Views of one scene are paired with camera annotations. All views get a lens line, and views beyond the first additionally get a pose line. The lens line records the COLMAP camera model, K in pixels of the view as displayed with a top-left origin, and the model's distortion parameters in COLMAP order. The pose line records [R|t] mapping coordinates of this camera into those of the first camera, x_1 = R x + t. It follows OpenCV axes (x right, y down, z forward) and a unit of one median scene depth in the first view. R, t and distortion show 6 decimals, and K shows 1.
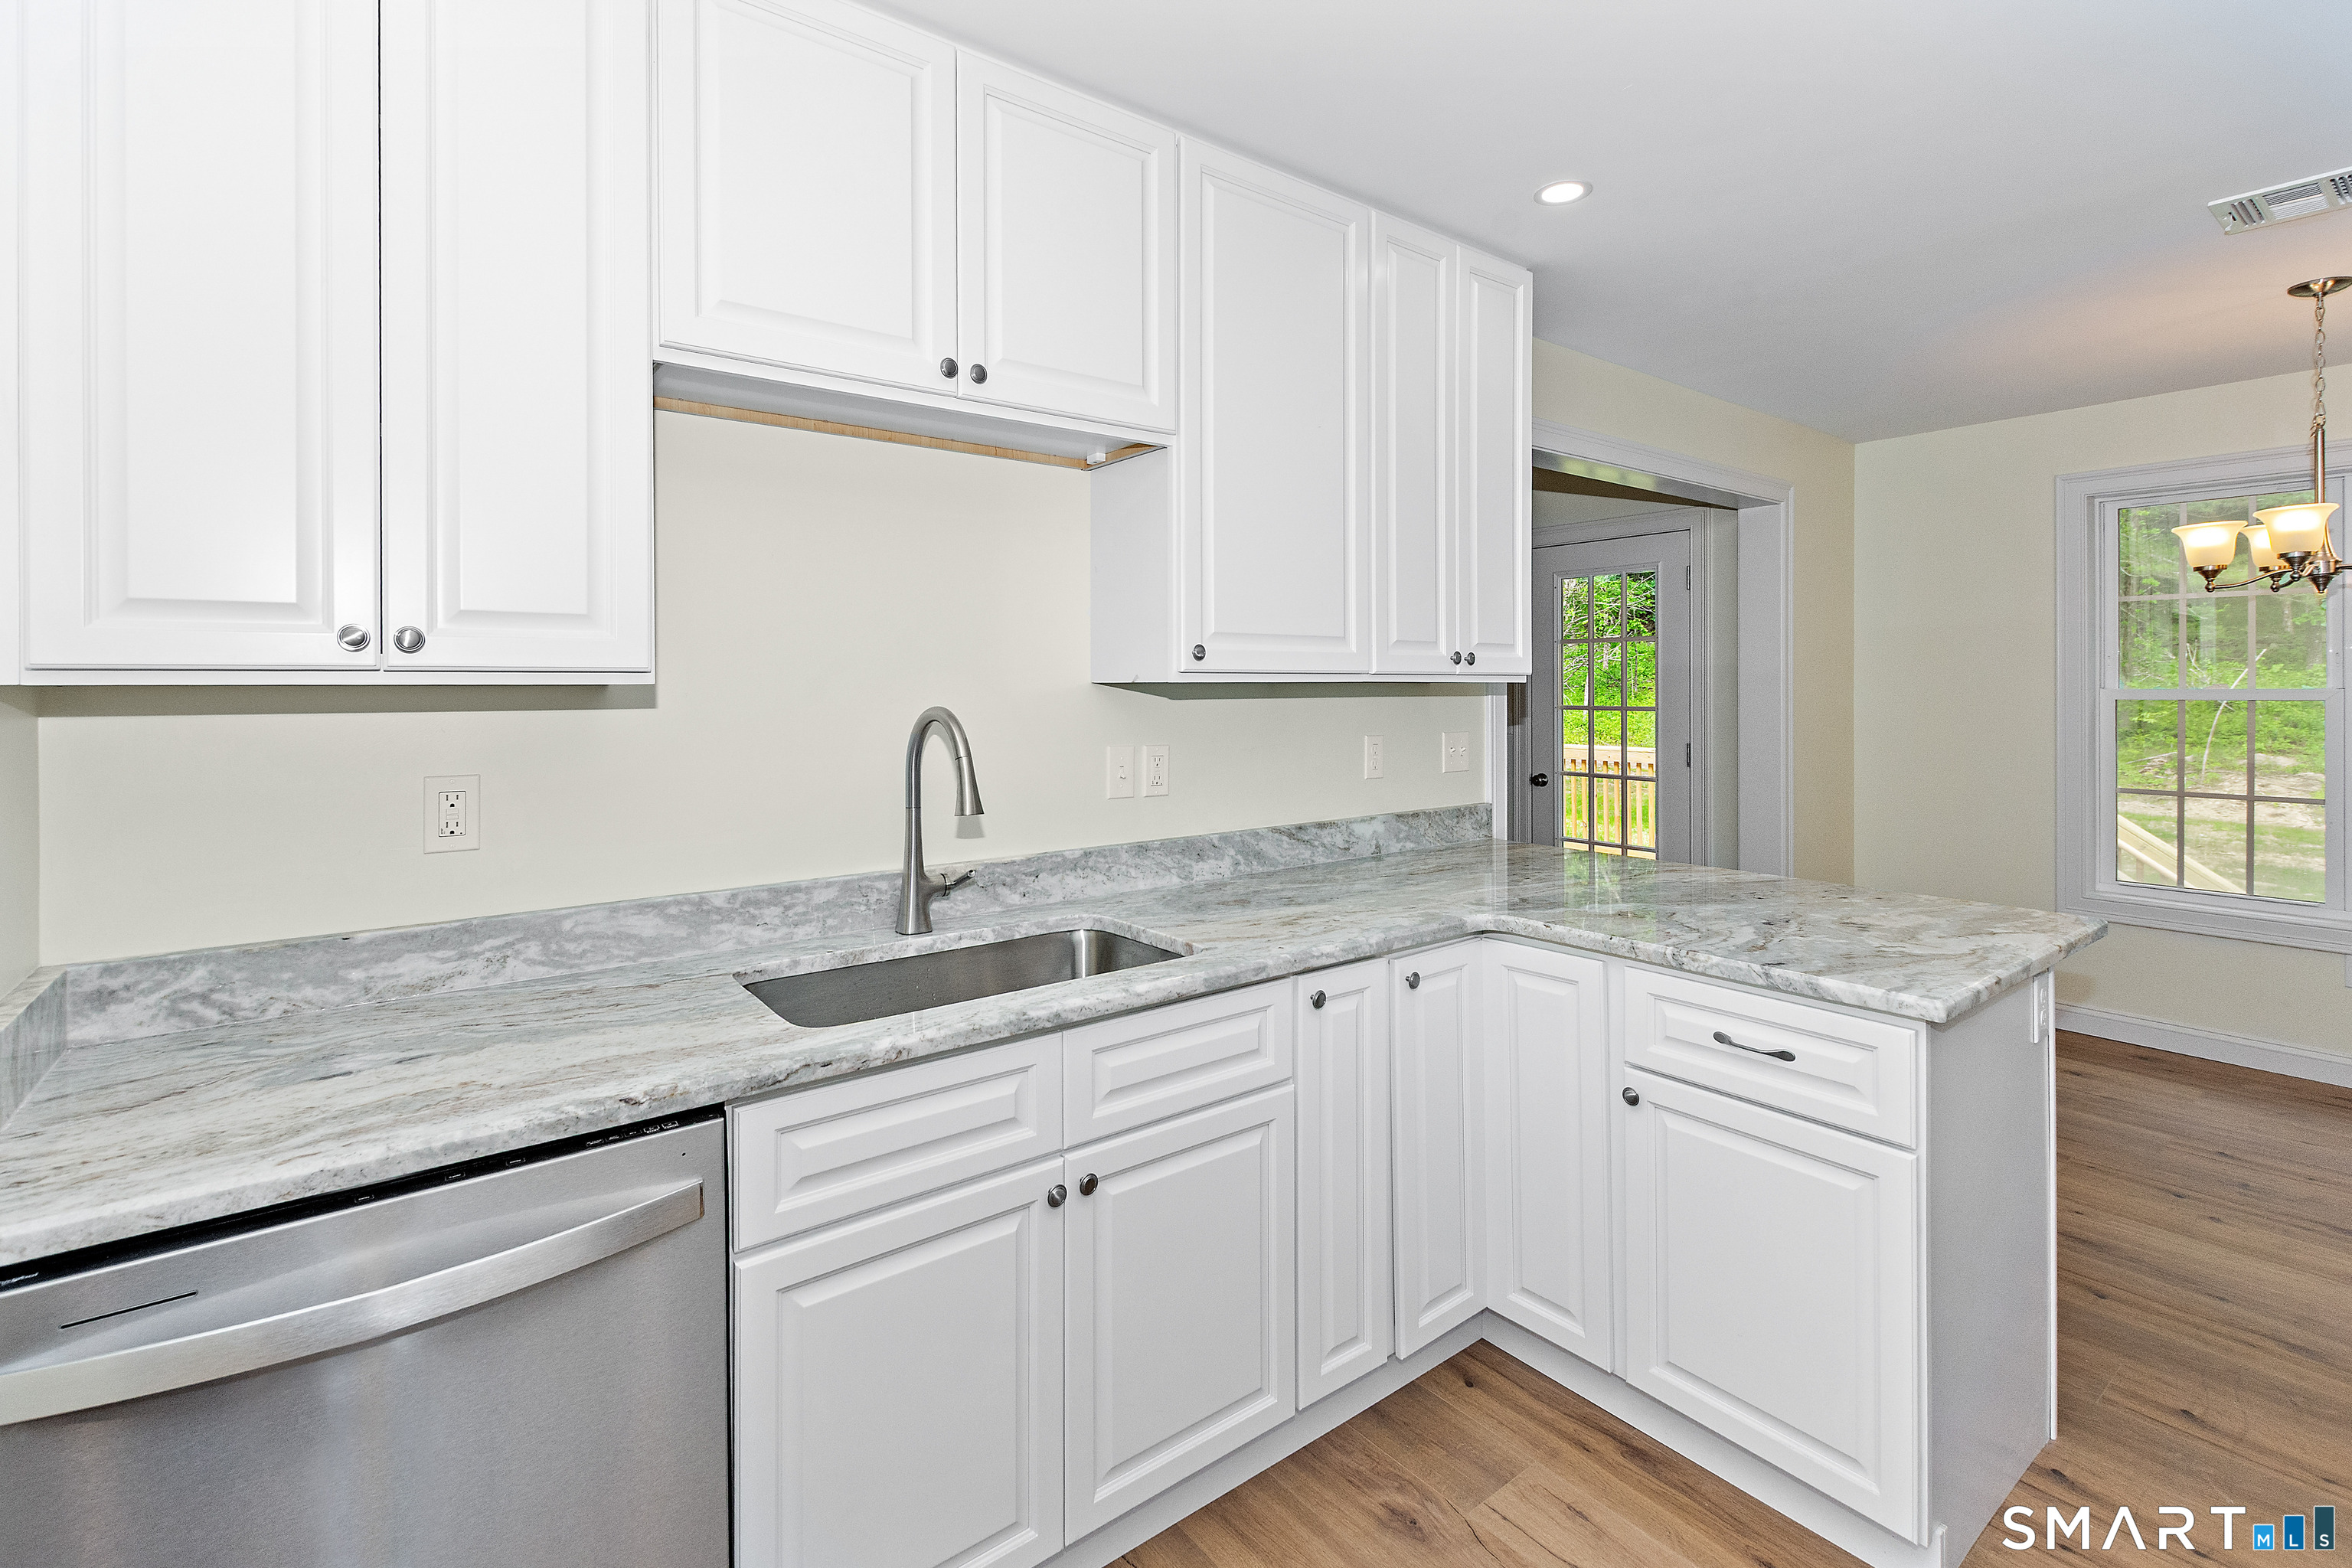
lens RADIAL K [[1032.9, 0, 1185.8], [0, 1032.9, 687.8], [0, 0, 1]] dist [0.001450, -0.001534]
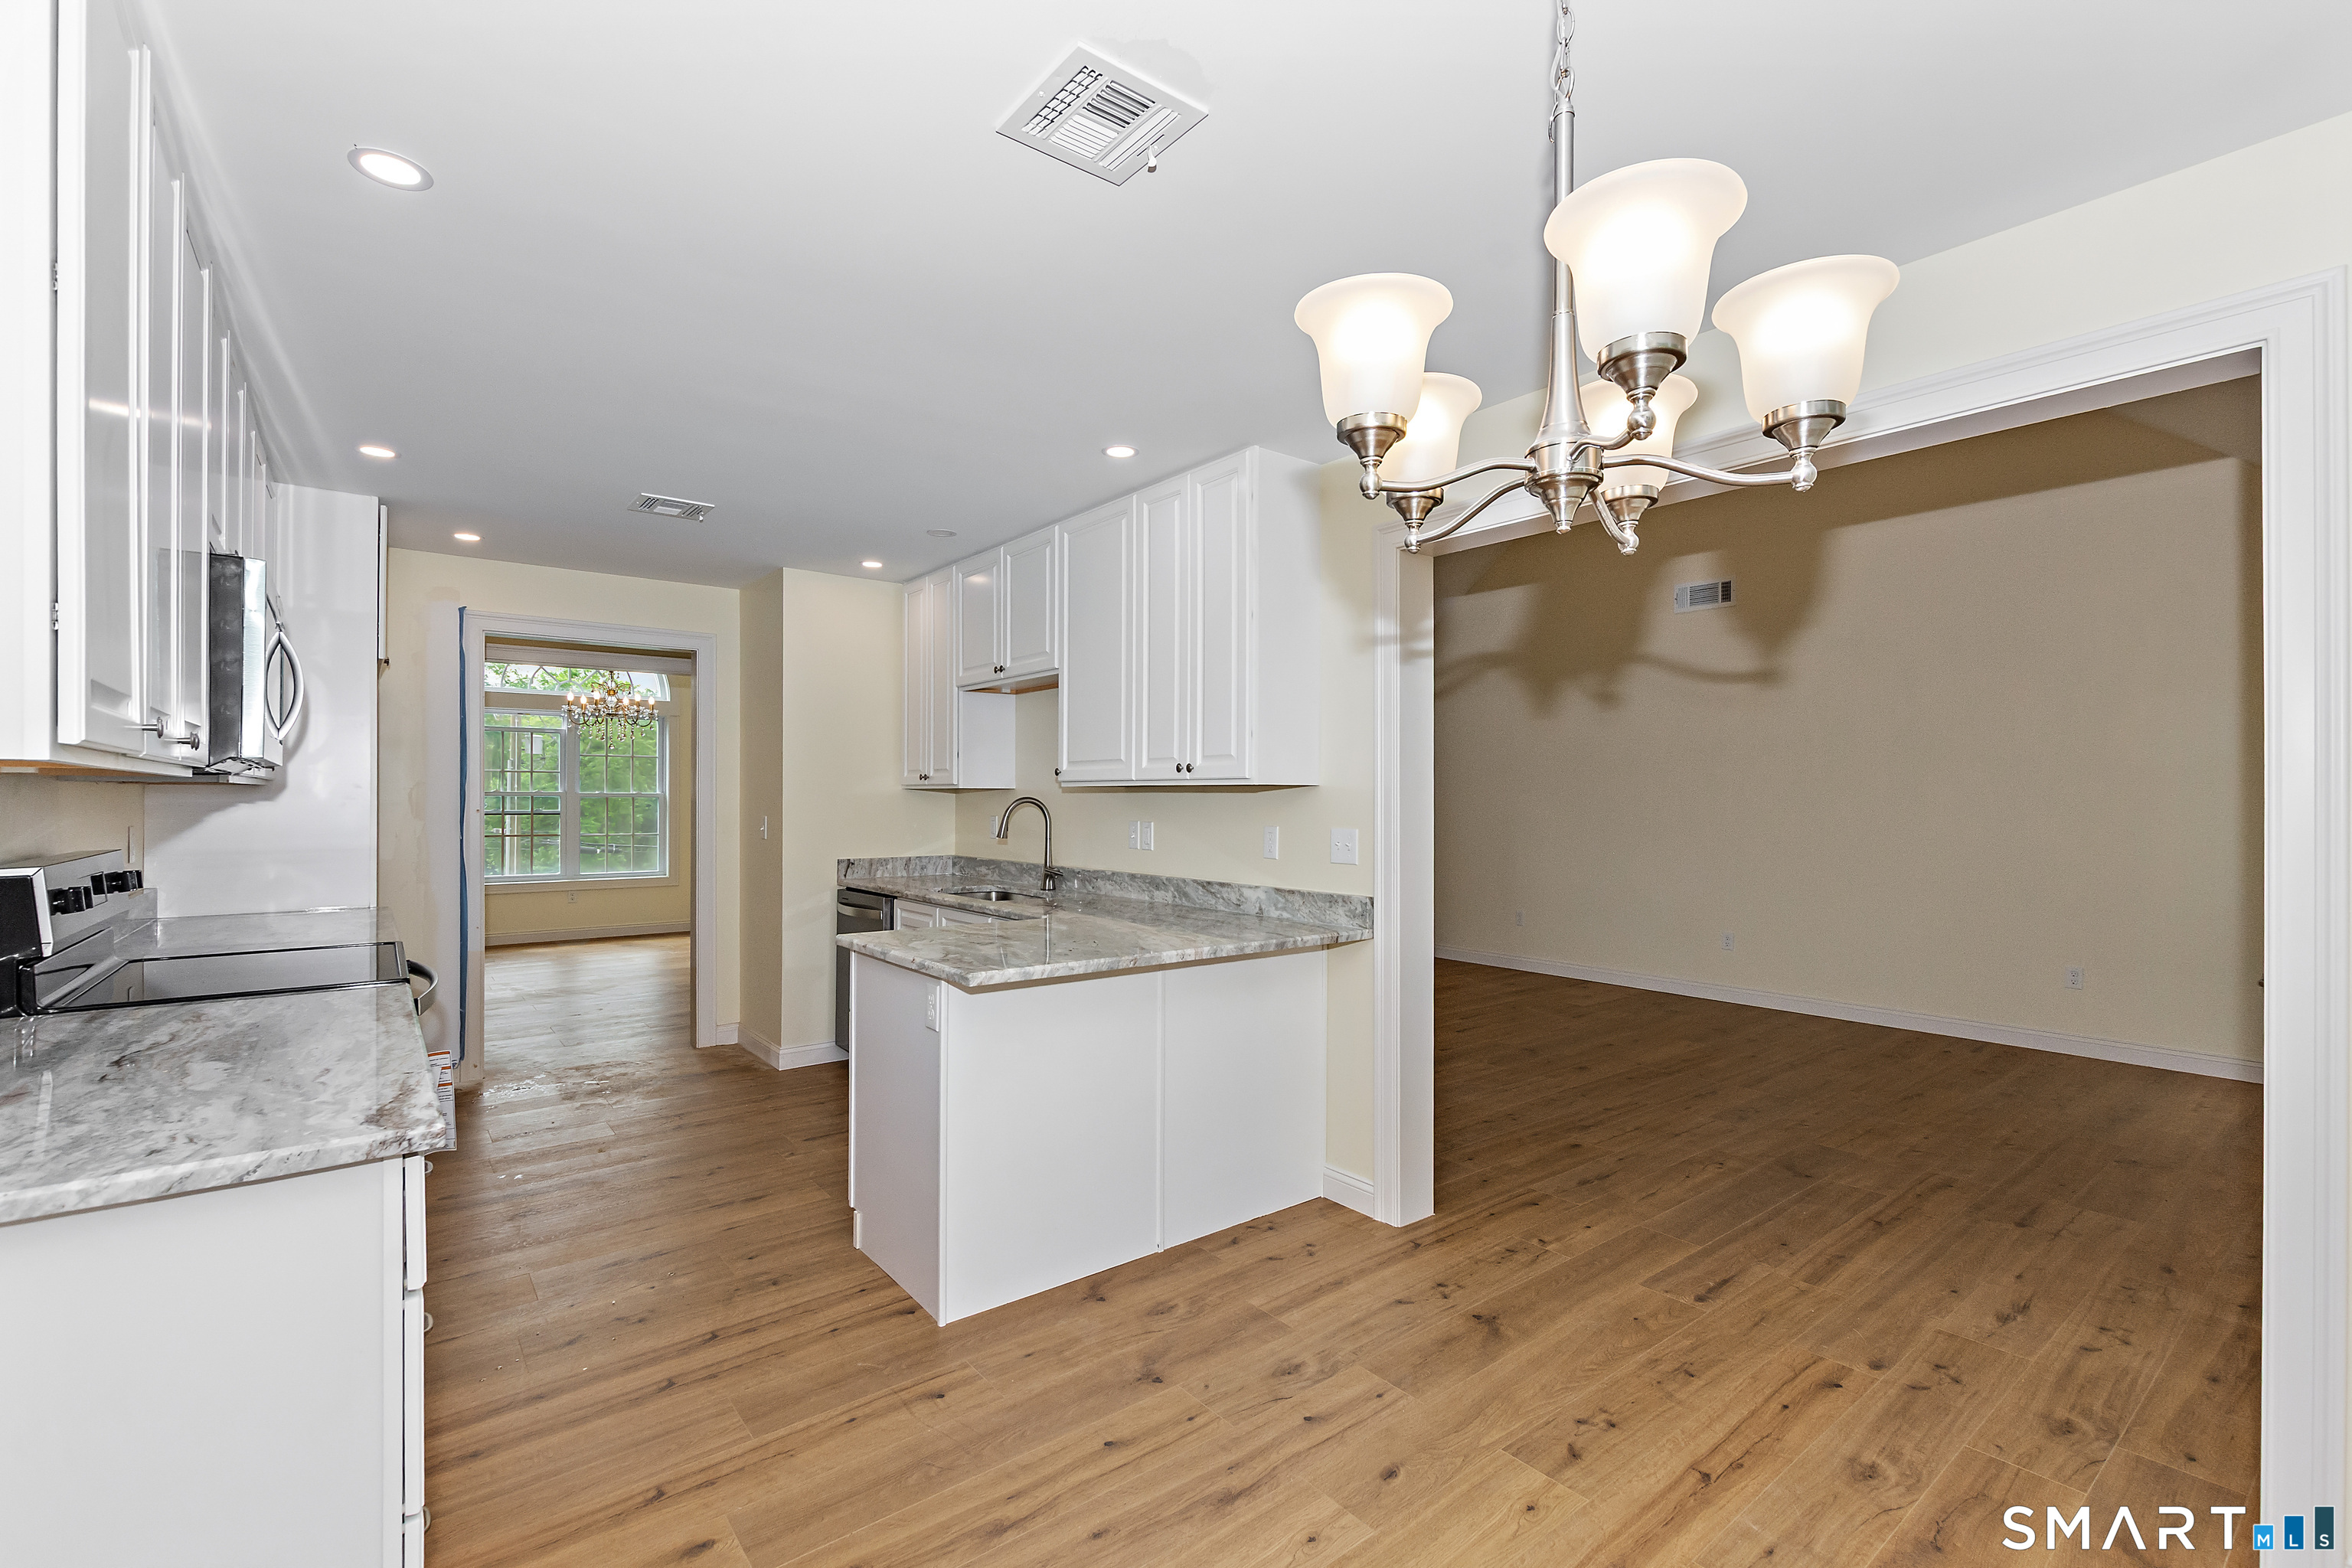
lens RADIAL K [[1032.9, 0, 1192.4], [0, 1032.9, 791.1], [0, 0, 1]] dist [0.001450, -0.001534]
pose [[0.036774, 0.001246, -0.999323, 2.148609], [-0.000804, 0.999999, 0.001218, 0.000731], [0.999323, 0.000759, 0.036775, 1.231334]]
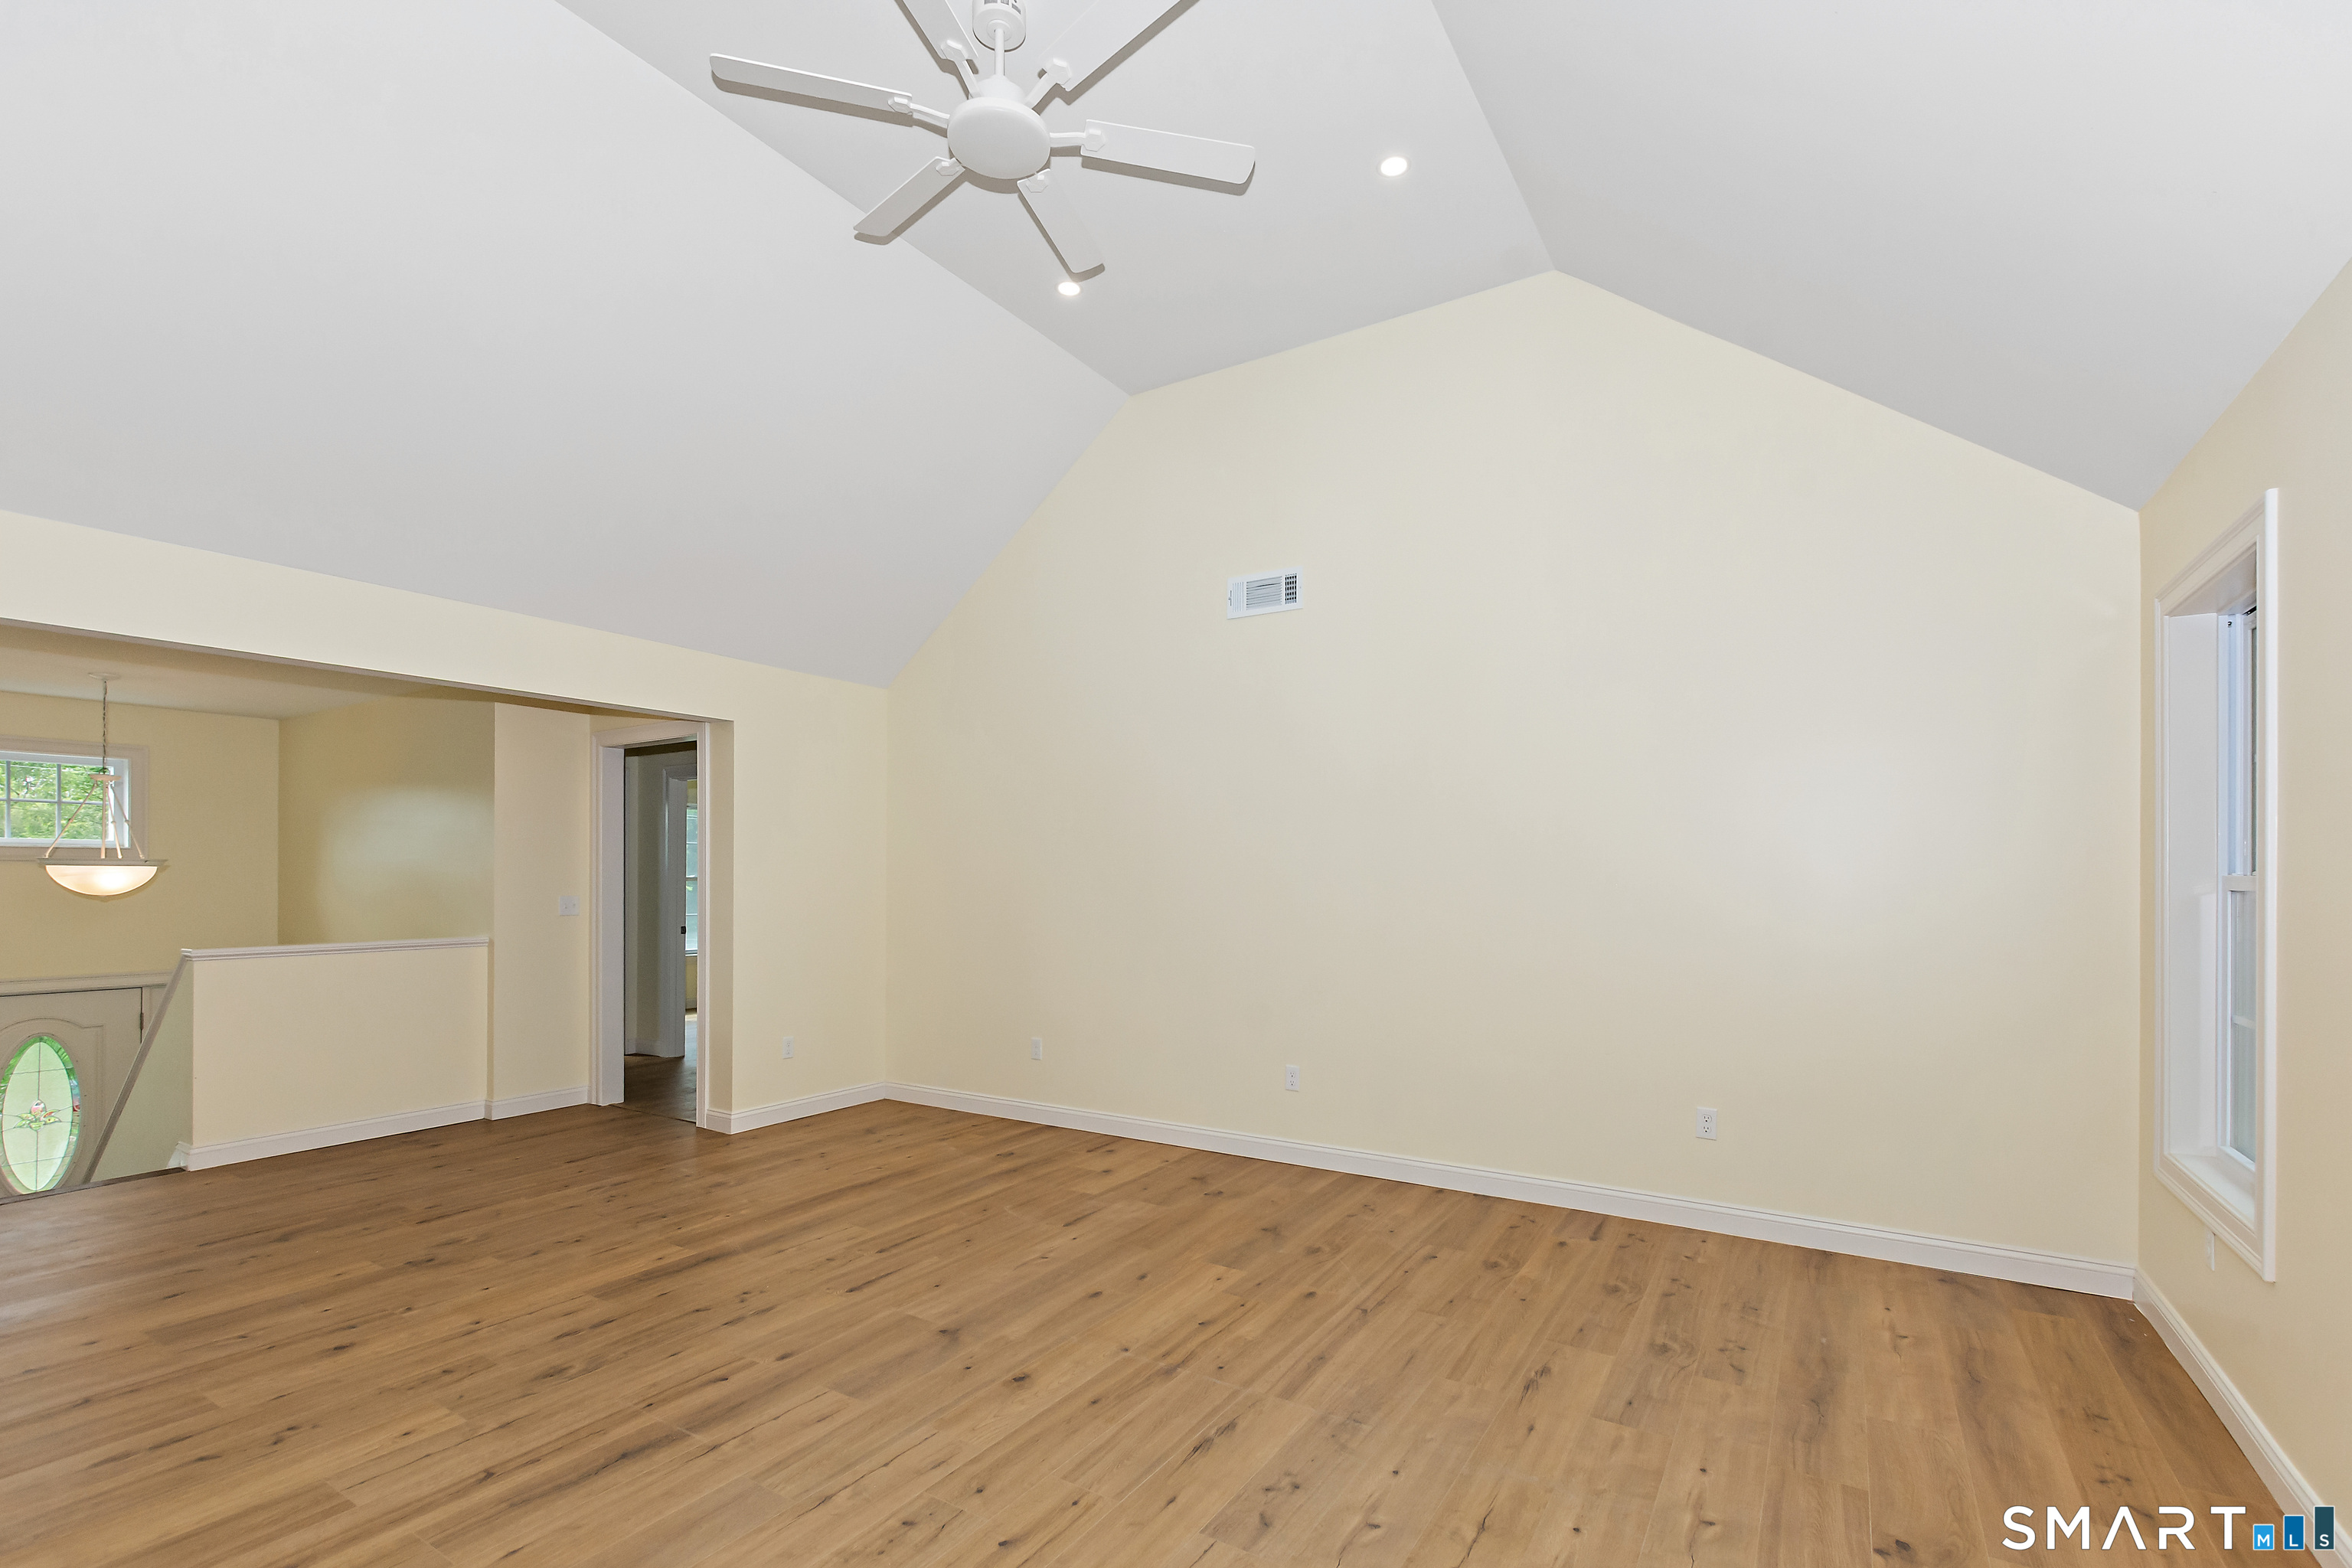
lens RADIAL K [[1032.9, 0, 1187.7], [0, 1032.9, 879.1], [0, 0, 1]] dist [0.001450, -0.001534]
pose [[0.366273, 0.006198, -0.930487, 0.947035], [0.002533, 0.999967, 0.007658, 0.004306], [0.930504, -0.005162, 0.366245, 2.031444]]
